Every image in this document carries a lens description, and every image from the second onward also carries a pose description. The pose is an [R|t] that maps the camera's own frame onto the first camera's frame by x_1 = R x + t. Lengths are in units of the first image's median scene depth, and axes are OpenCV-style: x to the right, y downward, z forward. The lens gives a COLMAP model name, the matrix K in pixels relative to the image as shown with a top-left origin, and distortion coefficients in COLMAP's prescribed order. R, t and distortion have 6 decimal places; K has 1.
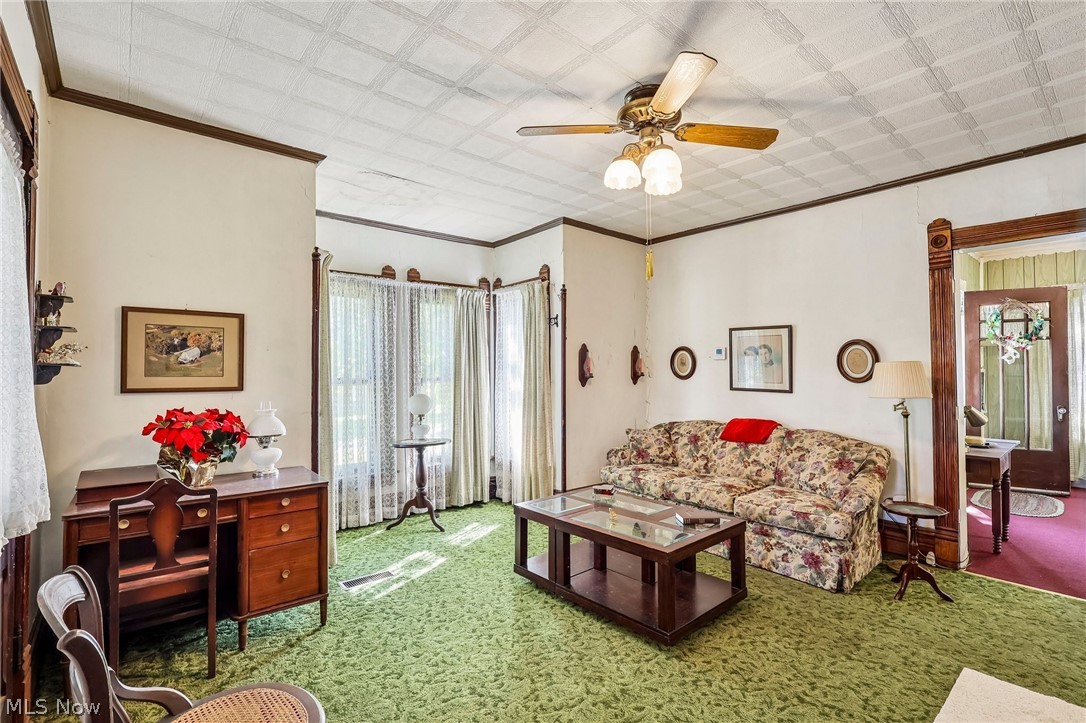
lens RADIAL K [[501.0, 0, 538.1], [0, 501.0, 366.3], [0, 0, 1]] dist [-0.001758, 0.002026]
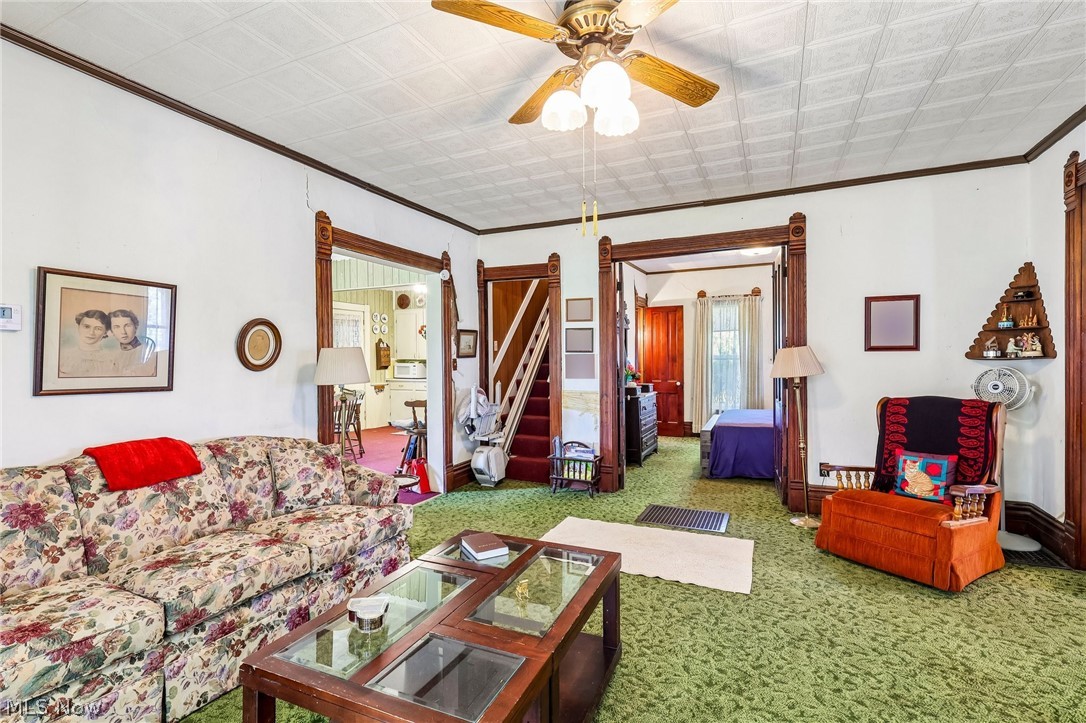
lens RADIAL K [[501.0, 0, 537.9], [0, 501.0, 363.1], [0, 0, 1]] dist [-0.001758, 0.002026]
pose [[-0.423120, -0.000583, 0.906073, -0.264931], [-0.002535, 0.999997, -0.000541, 0.016044], [-0.906070, -0.002526, -0.423120, 0.806661]]
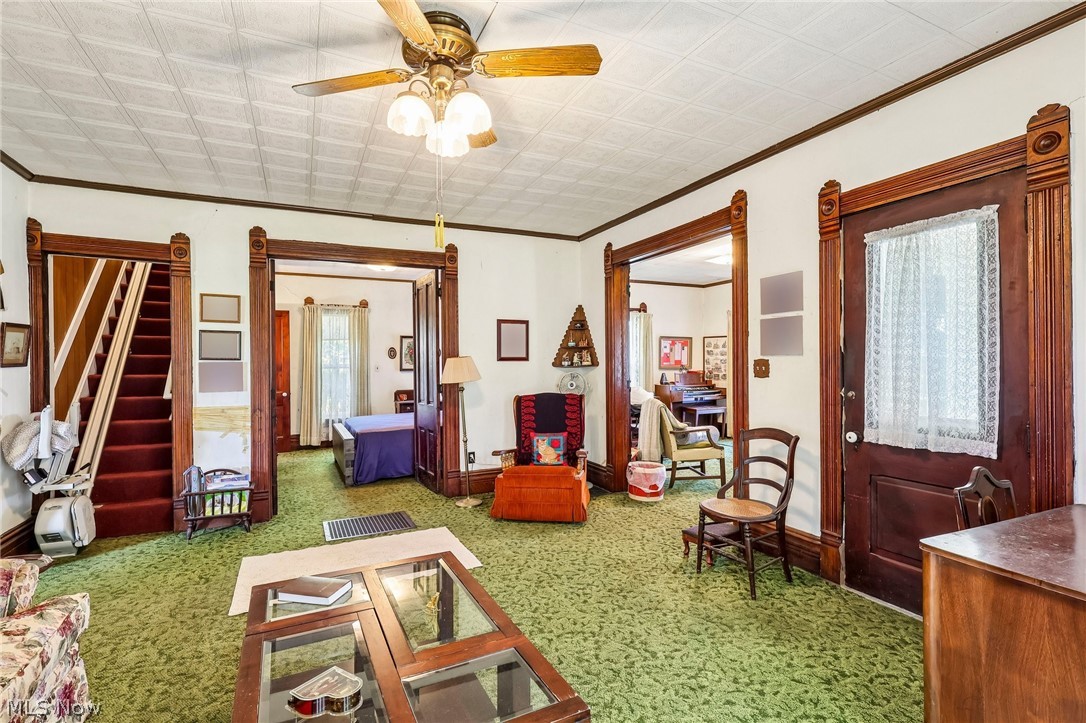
lens RADIAL K [[501.0, 0, 539.4], [0, 501.0, 363.0], [0, 0, 1]] dist [-0.001758, 0.002026]
pose [[-0.967937, 0.012846, 0.250865, -0.080380], [0.009137, 0.999831, -0.015942, 0.016716], [-0.251027, -0.013138, -0.967891, 1.001522]]
